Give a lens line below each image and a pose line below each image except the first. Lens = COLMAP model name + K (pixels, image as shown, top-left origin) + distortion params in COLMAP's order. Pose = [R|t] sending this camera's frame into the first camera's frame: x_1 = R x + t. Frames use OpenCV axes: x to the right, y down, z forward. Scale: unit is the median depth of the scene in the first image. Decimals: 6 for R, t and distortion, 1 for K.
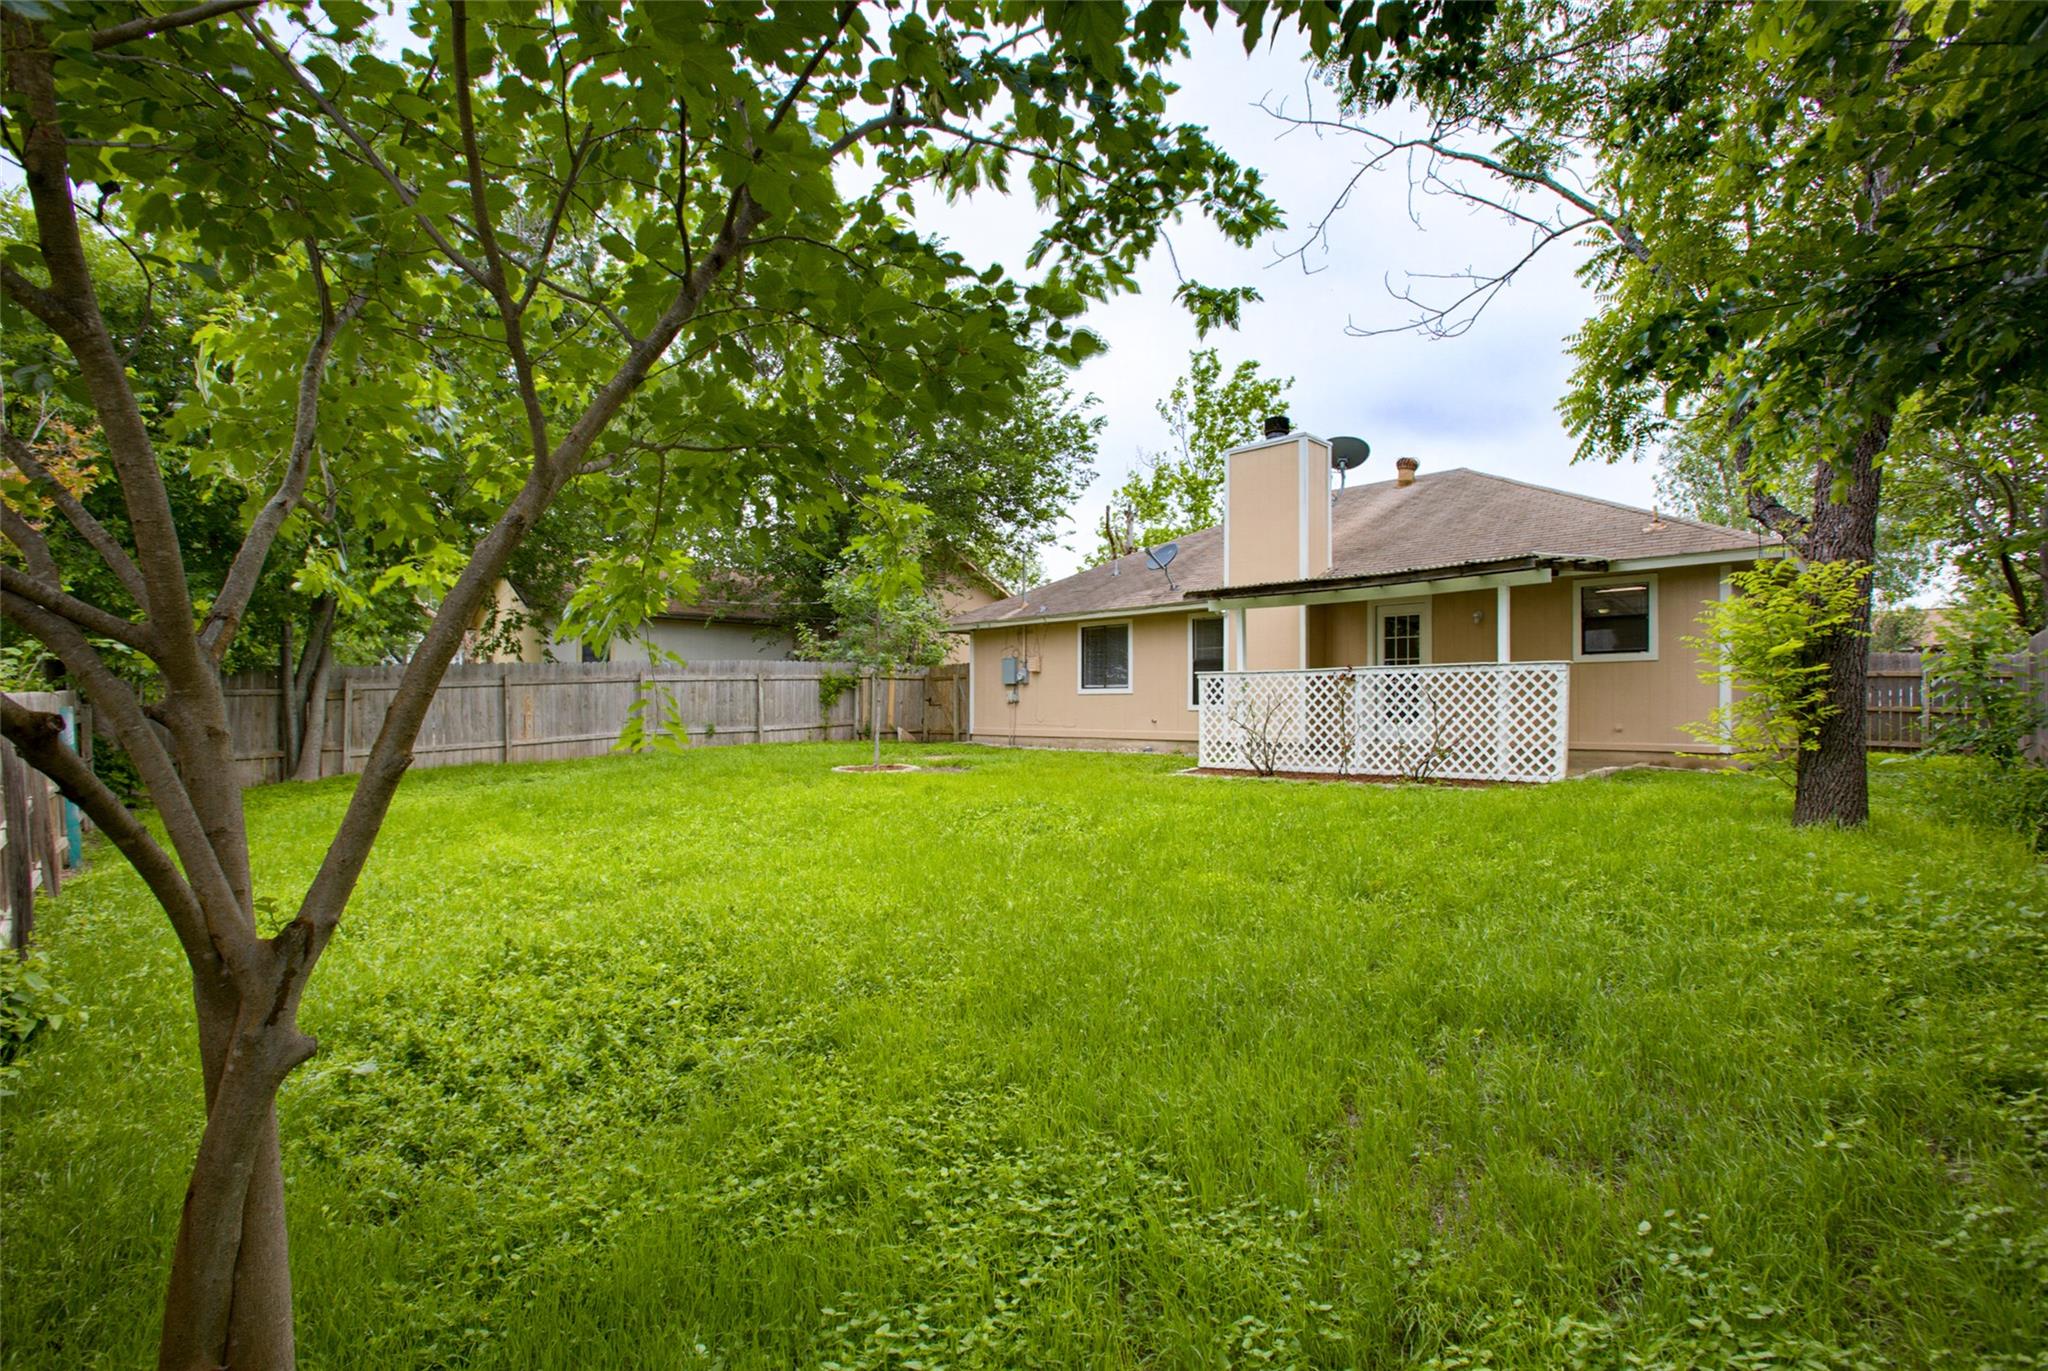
lens RADIAL K [[951.0, 0, 1027.1], [0, 951.0, 688.9], [0, 0, 1]] dist [-0.083044, 0.036878]
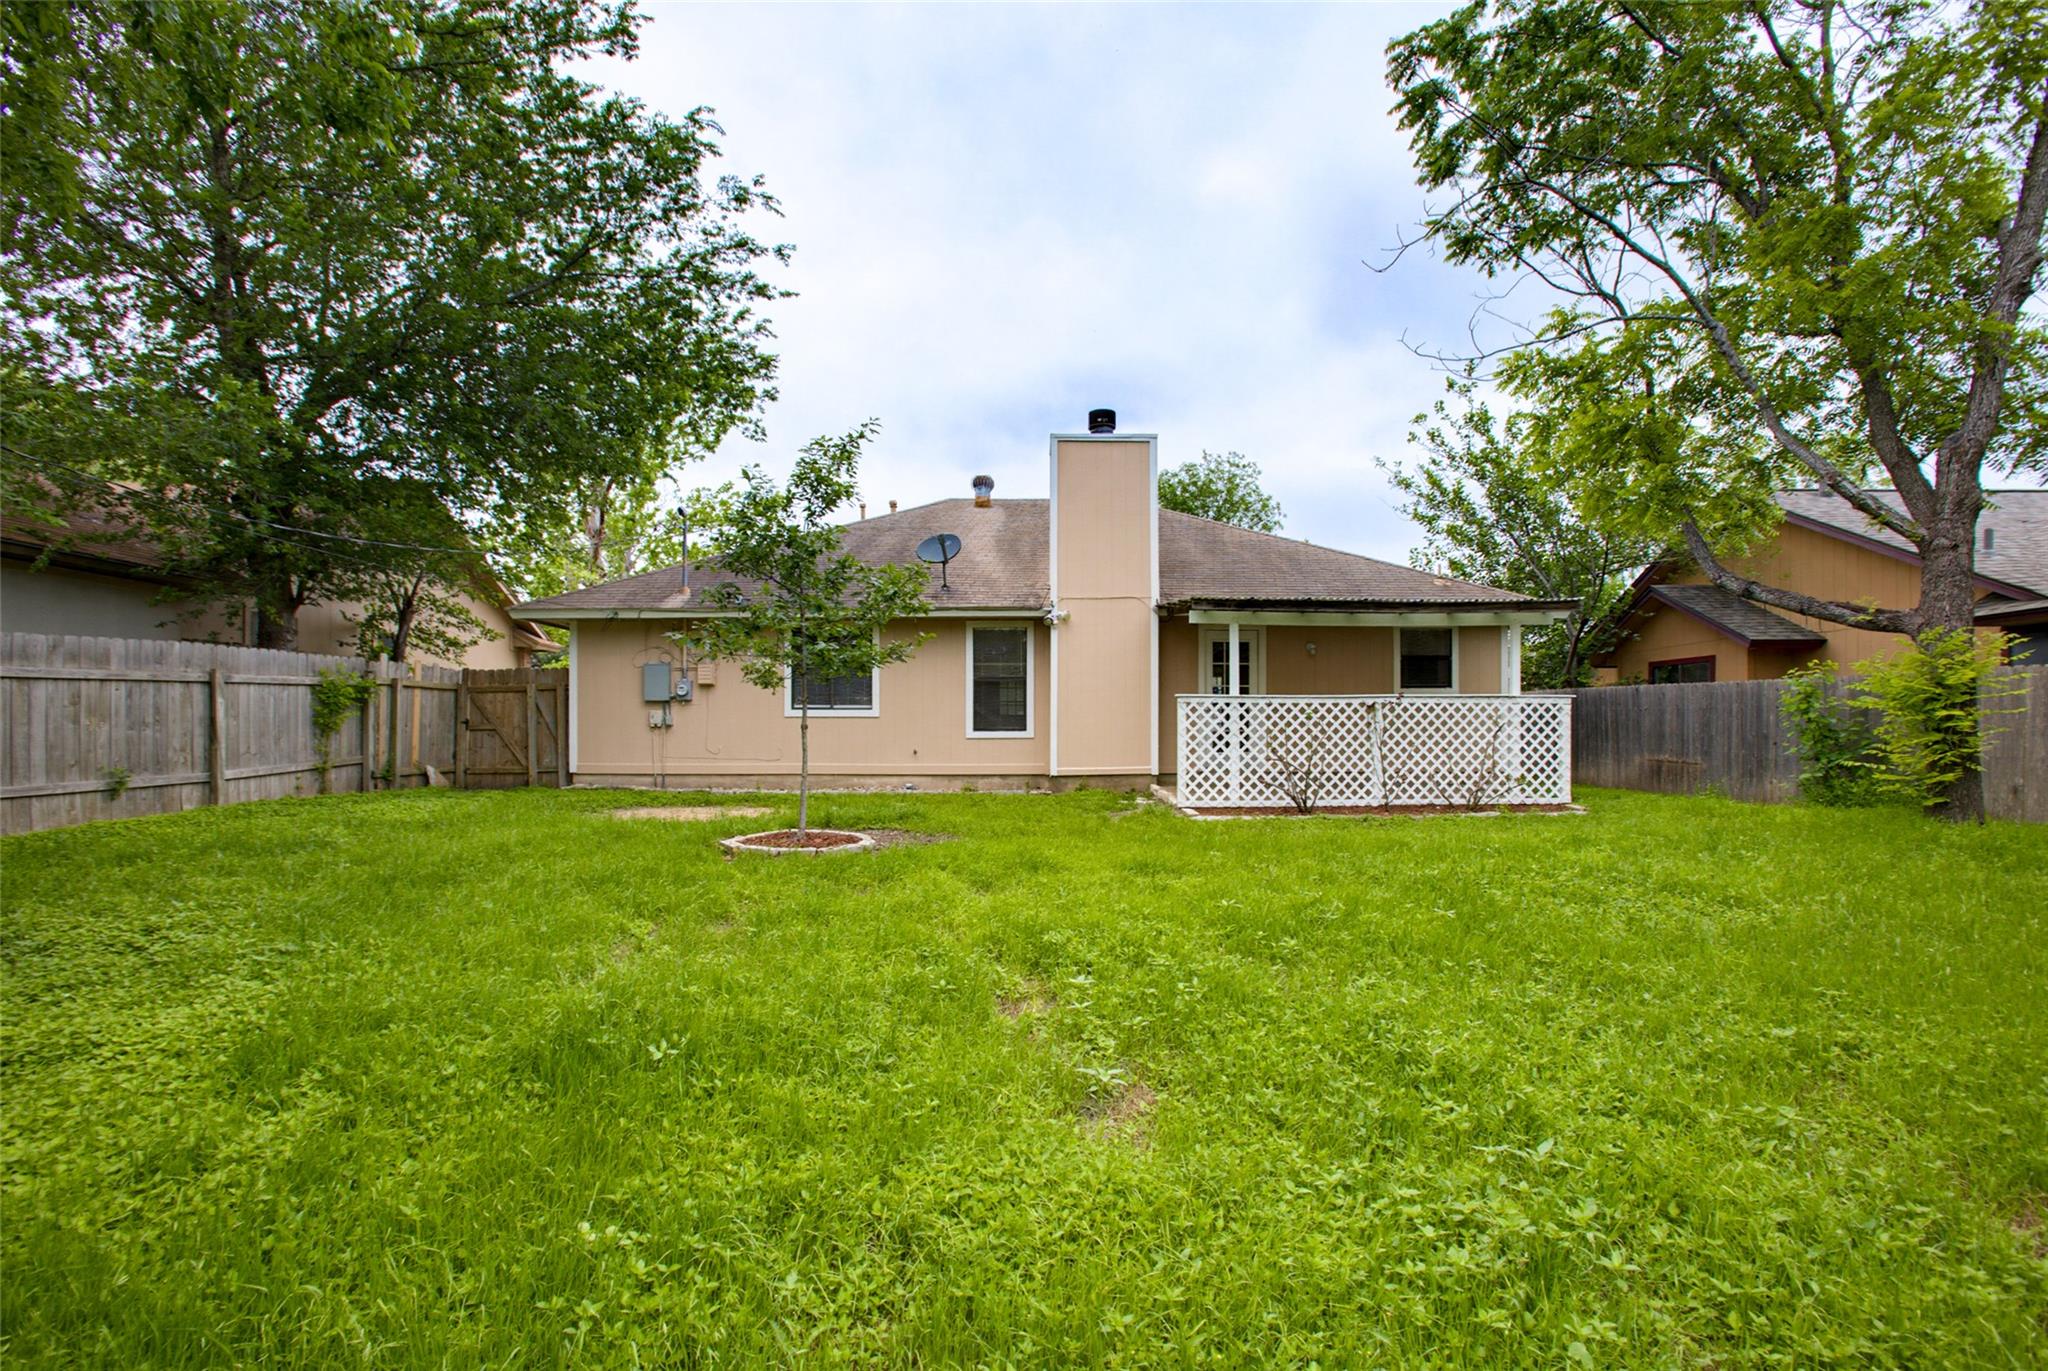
lens RADIAL K [[950.0, 0, 1025.6], [0, 950.0, 722.7], [0, 0, 1]] dist [-0.087033, 0.037615]
pose [[0.697704, 0.006252, 0.716359, -0.352952], [-0.014936, 0.999872, 0.005821, 0.003113], [-0.716231, -0.014761, 0.697707, 0.353172]]
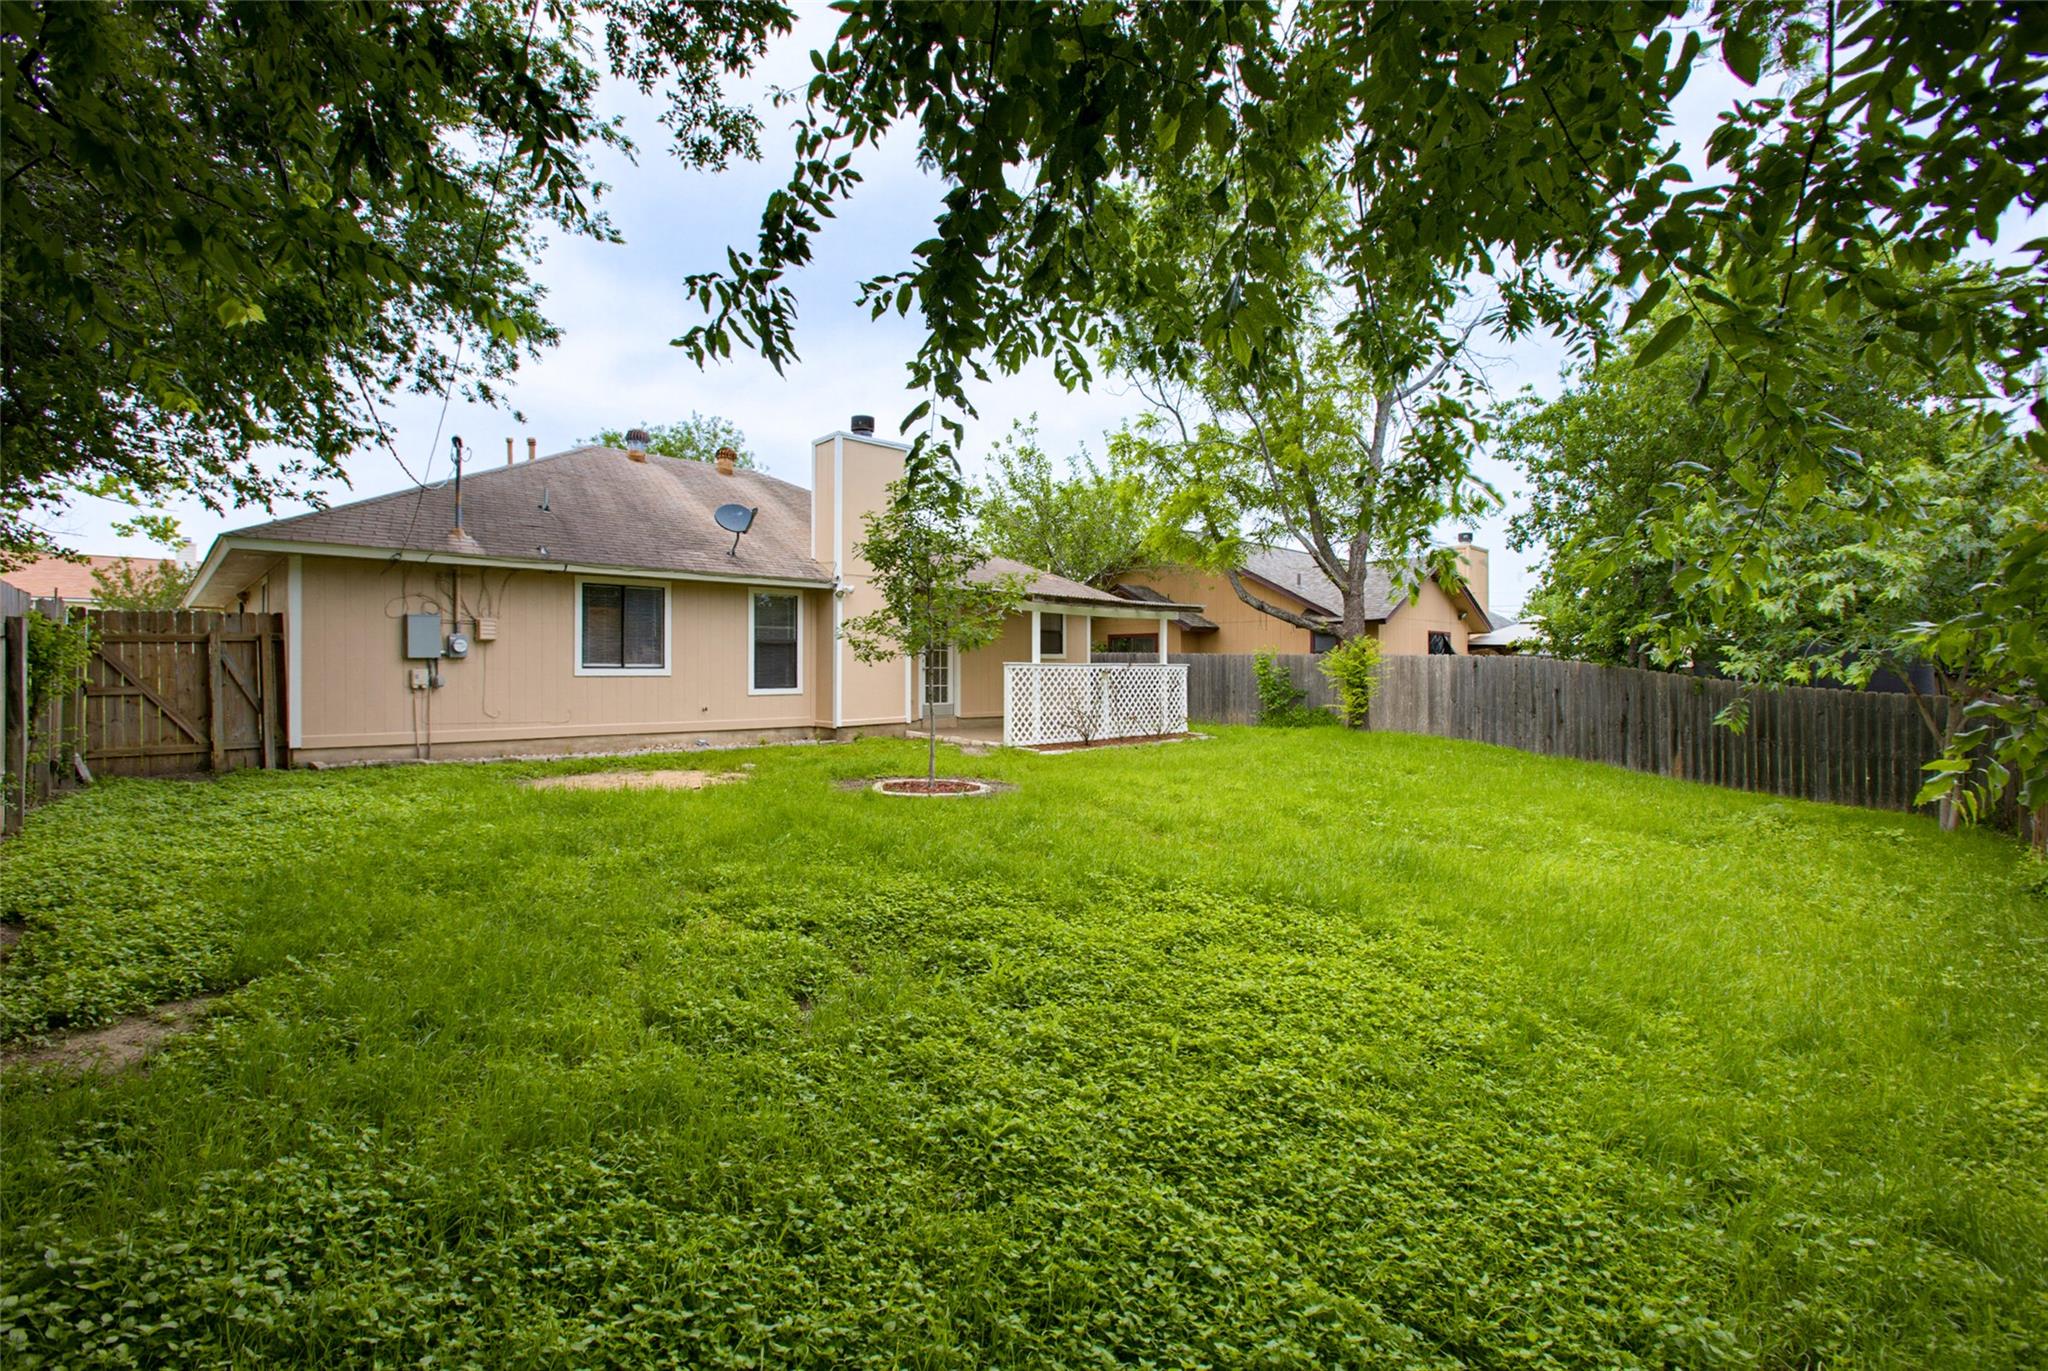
lens RADIAL K [[958.5, 0, 1021.8], [0, 958.5, 665.7], [0, 0, 1]] dist [-0.082945, 0.036555]
pose [[-0.016816, 0.005946, 0.999841, -0.667824], [-0.018952, 0.999801, -0.006265, -0.004020], [-0.999679, -0.019054, -0.016700, 0.691457]]
